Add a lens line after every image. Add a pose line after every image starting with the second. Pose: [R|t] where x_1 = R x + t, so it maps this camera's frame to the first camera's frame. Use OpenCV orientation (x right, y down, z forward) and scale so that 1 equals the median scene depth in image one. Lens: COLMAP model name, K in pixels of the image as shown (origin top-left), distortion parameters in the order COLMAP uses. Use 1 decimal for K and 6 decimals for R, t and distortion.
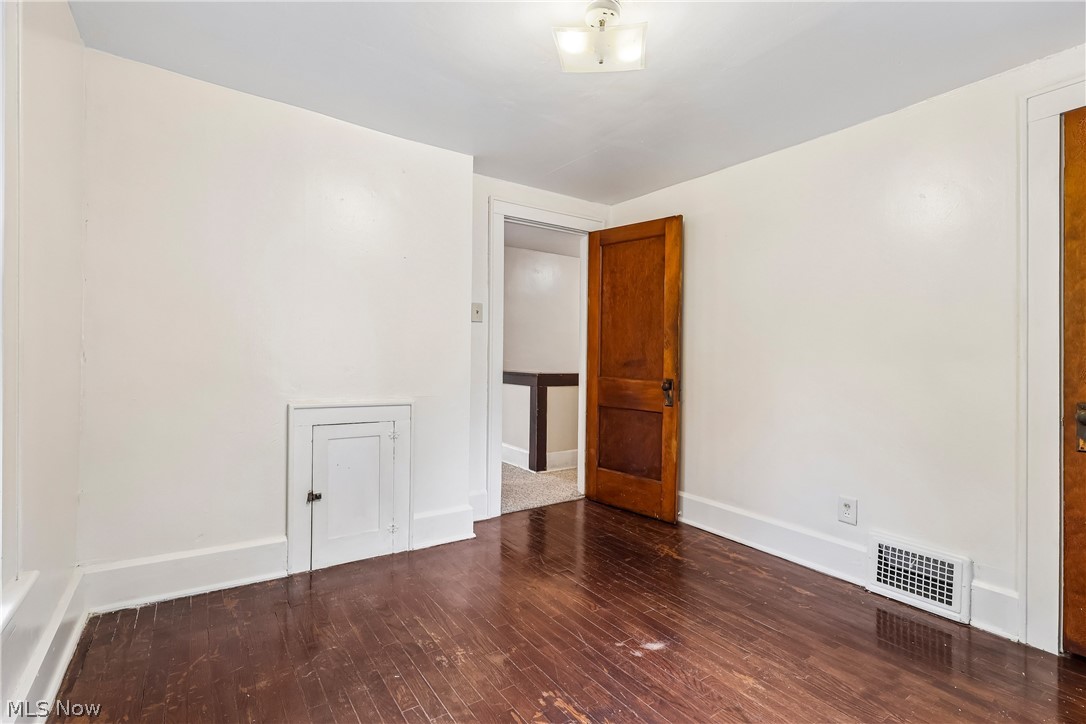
lens RADIAL K [[508.5, 0, 538.3], [0, 508.5, 361.9], [0, 0, 1]] dist [0.011125, 0.000073]
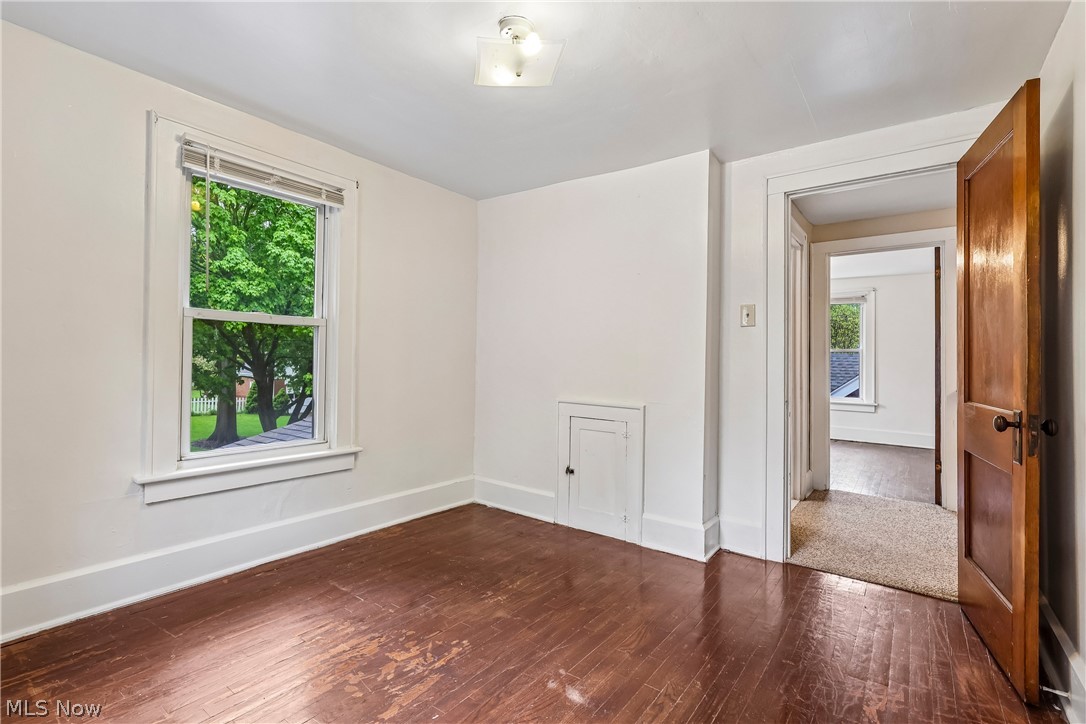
lens RADIAL K [[508.5, 0, 538.3], [0, 508.5, 361.9], [0, 0, 1]] dist [0.011125, 0.000073]
pose [[0.314126, -0.012749, -0.949296, 0.970753], [-0.021377, 0.999561, -0.020498, 0.015247], [0.949141, 0.026732, 0.313715, 0.621706]]
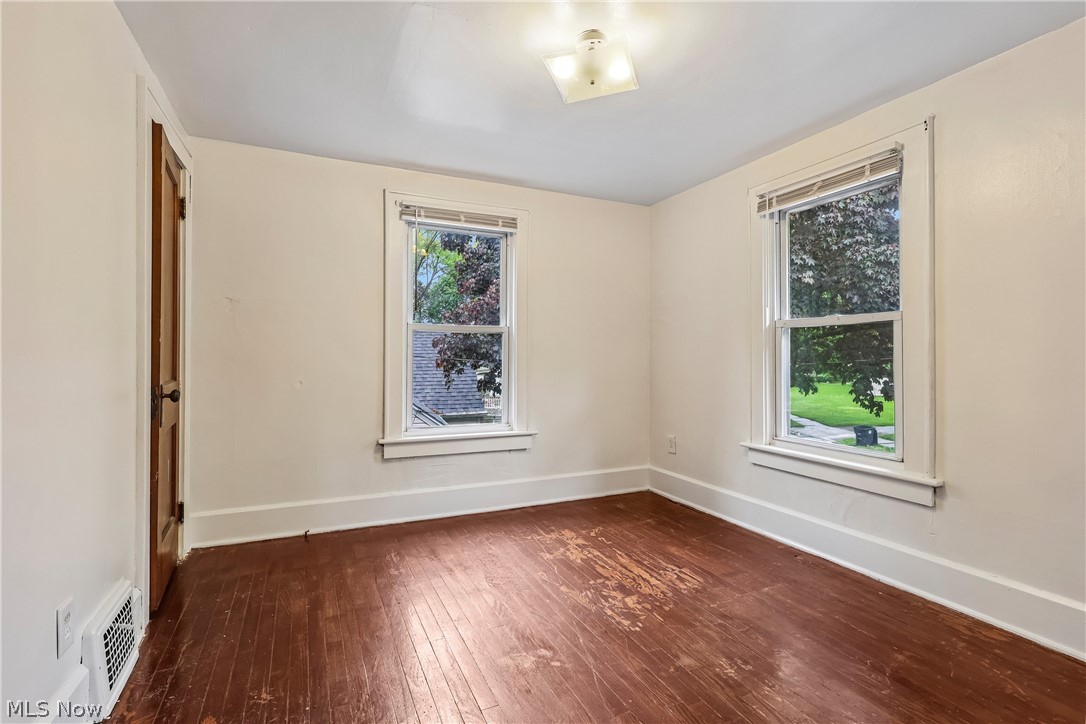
lens RADIAL K [[508.5, 0, 538.3], [0, 508.5, 361.9], [0, 0, 1]] dist [0.011125, 0.000073]
pose [[-0.984808, -0.026546, 0.171606, 0.043982], [-0.022847, 0.999463, 0.023491, -0.012898], [-0.172138, 0.019213, -0.984885, 1.804510]]
